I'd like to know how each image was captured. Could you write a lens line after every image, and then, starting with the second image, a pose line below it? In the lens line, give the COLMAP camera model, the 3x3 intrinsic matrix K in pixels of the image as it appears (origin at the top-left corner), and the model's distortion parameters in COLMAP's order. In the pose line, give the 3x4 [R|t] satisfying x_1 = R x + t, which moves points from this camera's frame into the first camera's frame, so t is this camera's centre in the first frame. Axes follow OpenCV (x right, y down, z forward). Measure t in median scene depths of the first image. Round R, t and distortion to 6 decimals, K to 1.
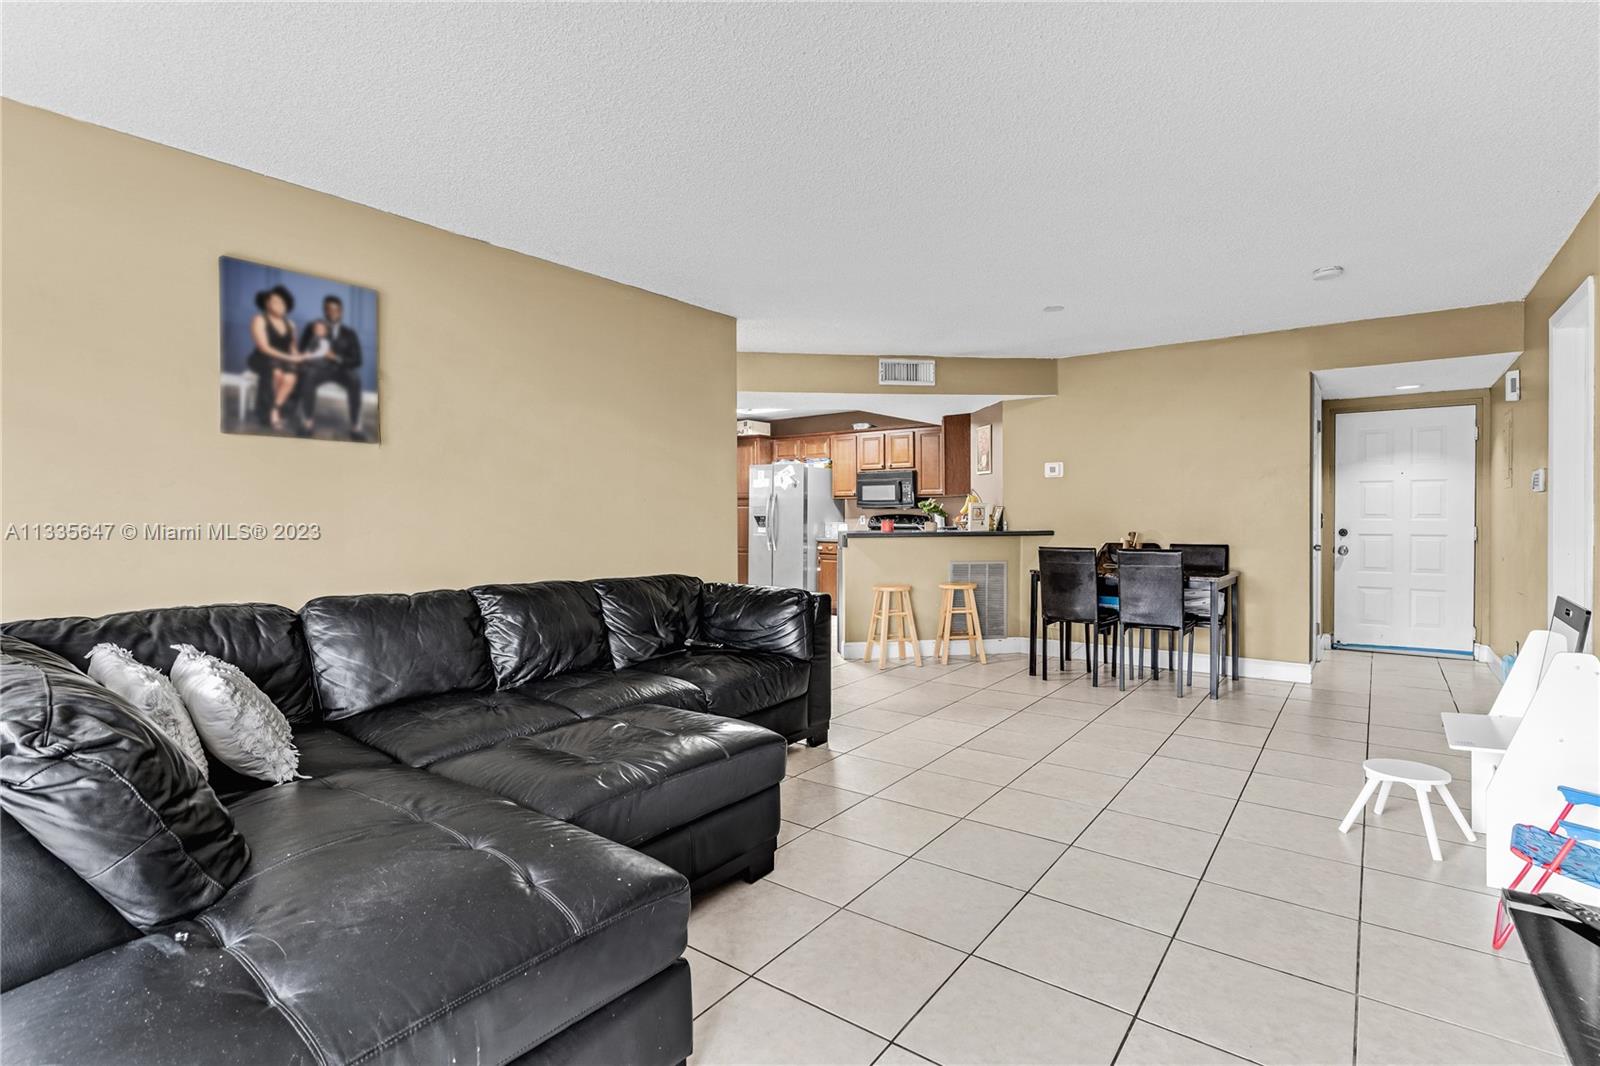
lens RADIAL K [[740.7, 0, 811.4], [0, 740.7, 527.1], [0, 0, 1]] dist [0.000009, 0.000002]
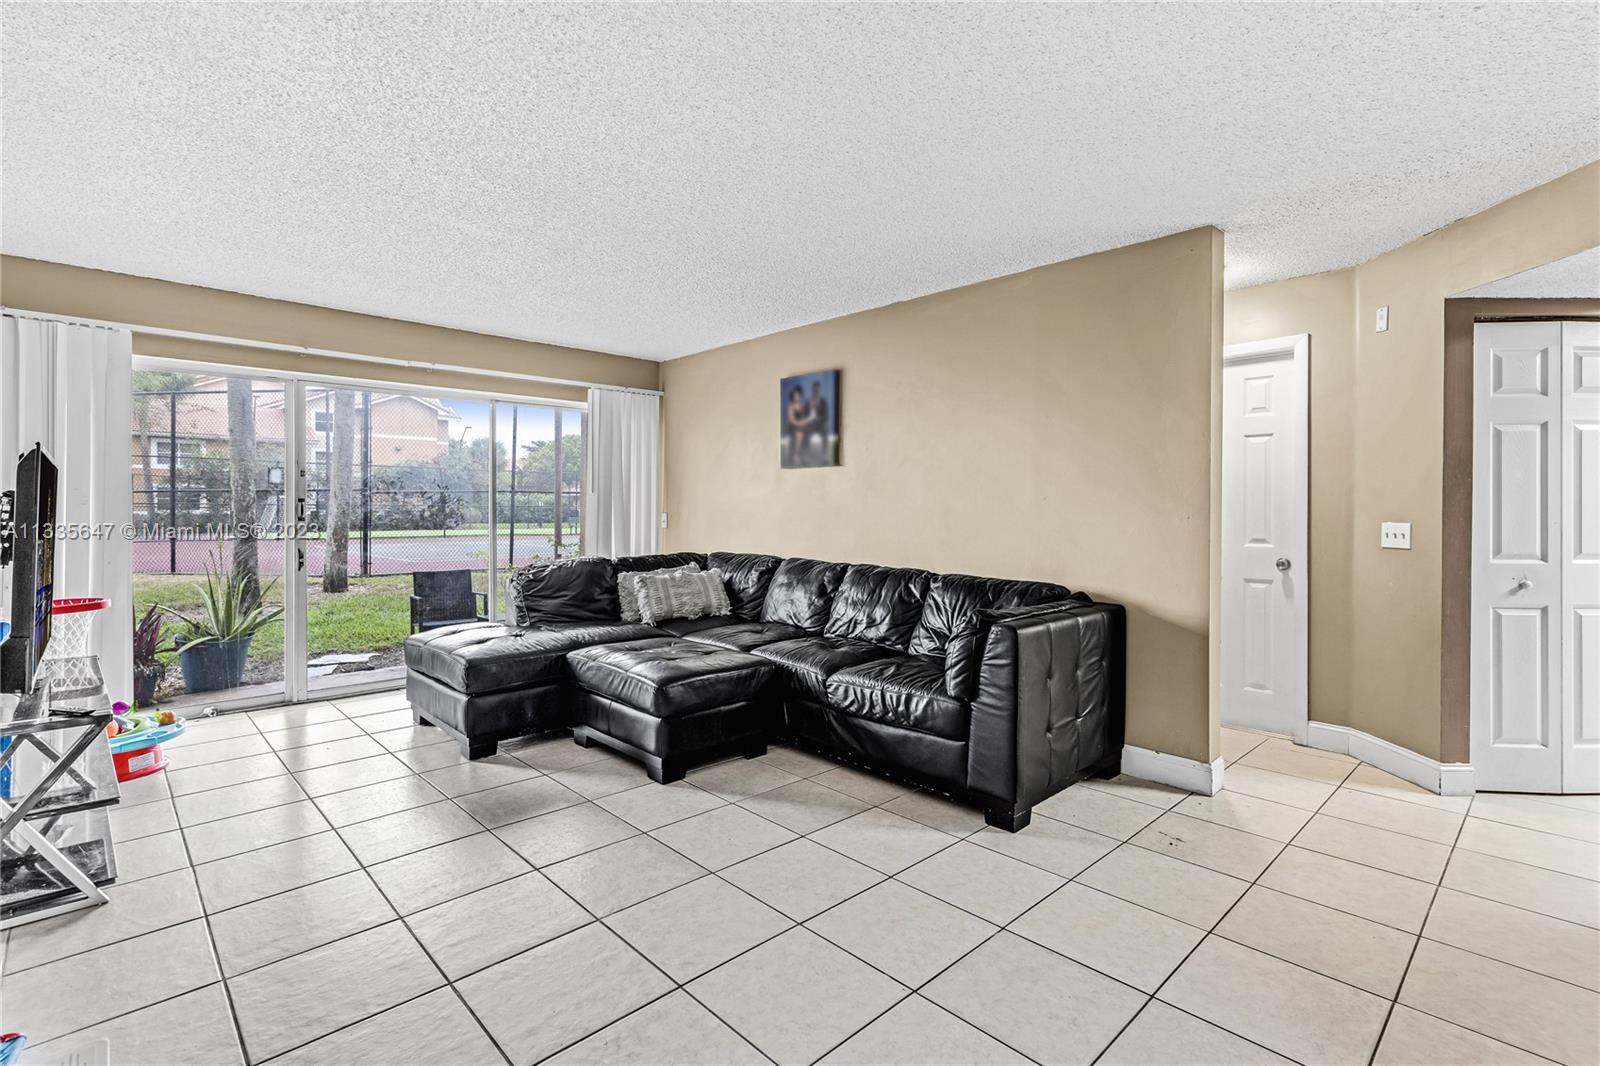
lens RADIAL K [[740.7, 0, 803.3], [0, 740.7, 516.6], [0, 0, 1]] dist [0.000009, 0.000002]
pose [[-0.163936, 0.014429, -0.986365, 0.430922], [-0.022198, 0.999586, 0.018312, -0.014537], [0.986221, 0.024897, -0.163548, 0.524469]]
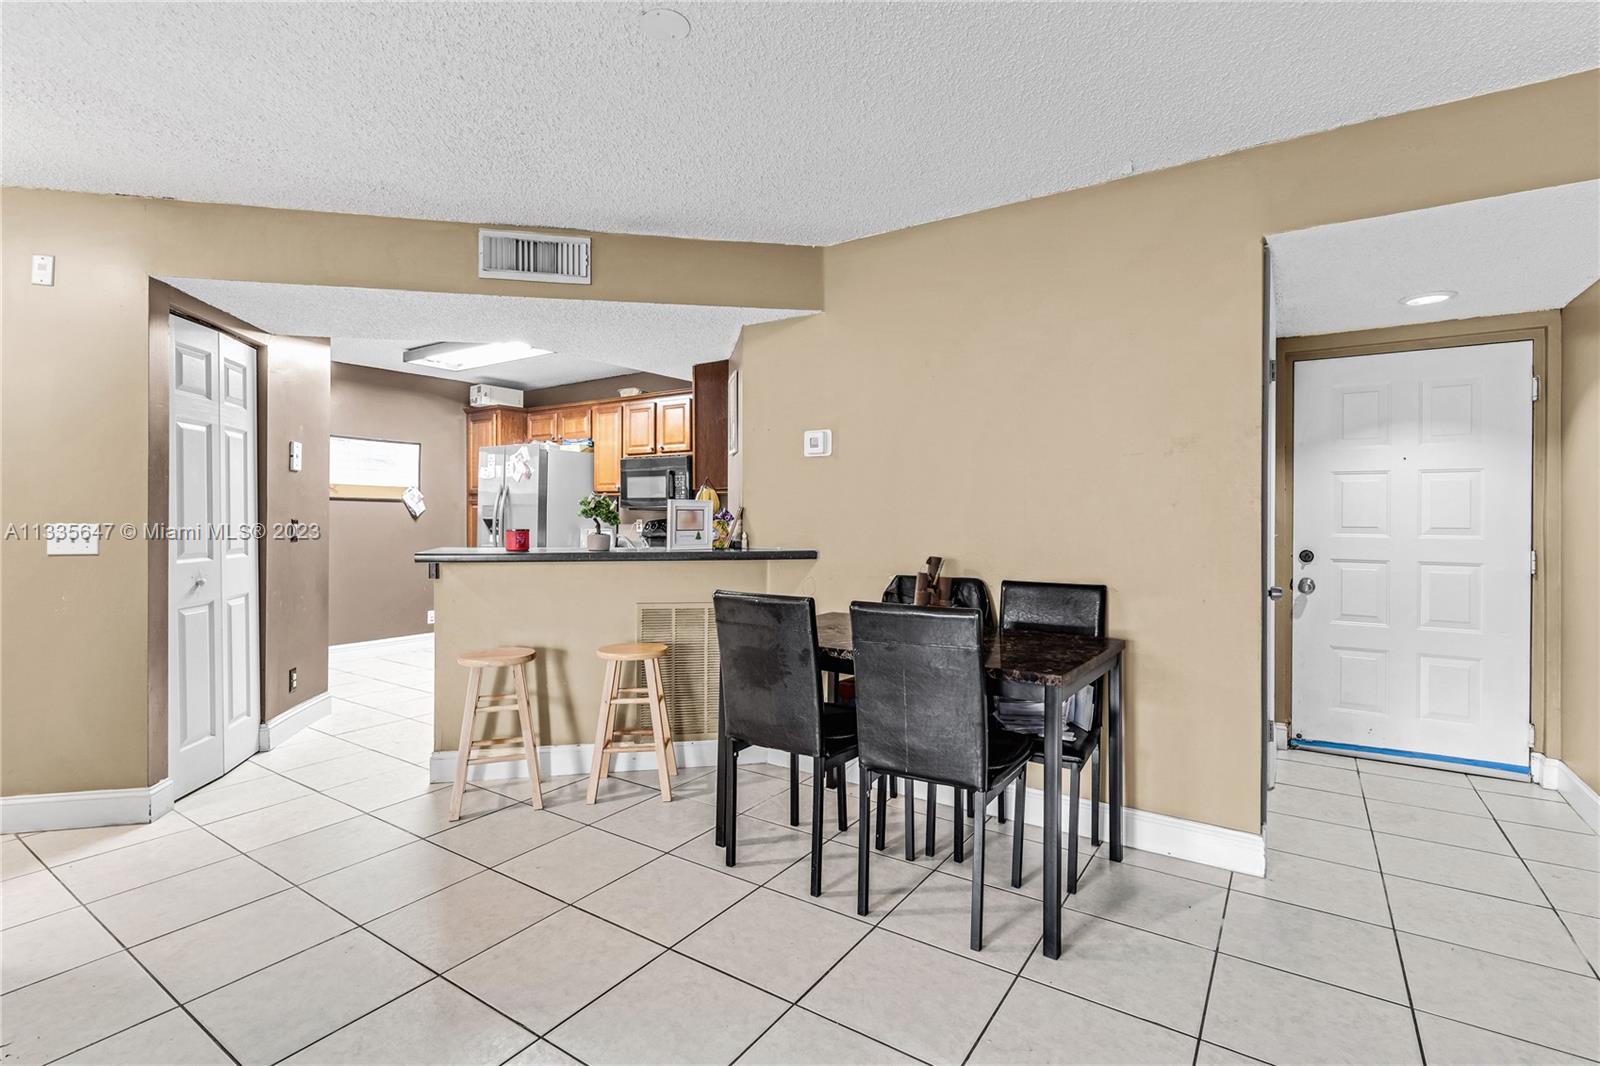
lens RADIAL K [[740.7, 0, 792.8], [0, 740.7, 521.5], [0, 0, 1]] dist [0.000009, 0.000002]
pose [[0.998838, 0.009524, 0.047238, 0.269113], [-0.009008, 0.999897, -0.011132, -0.010847], [-0.047339, 0.010694, 0.998822, 0.414938]]
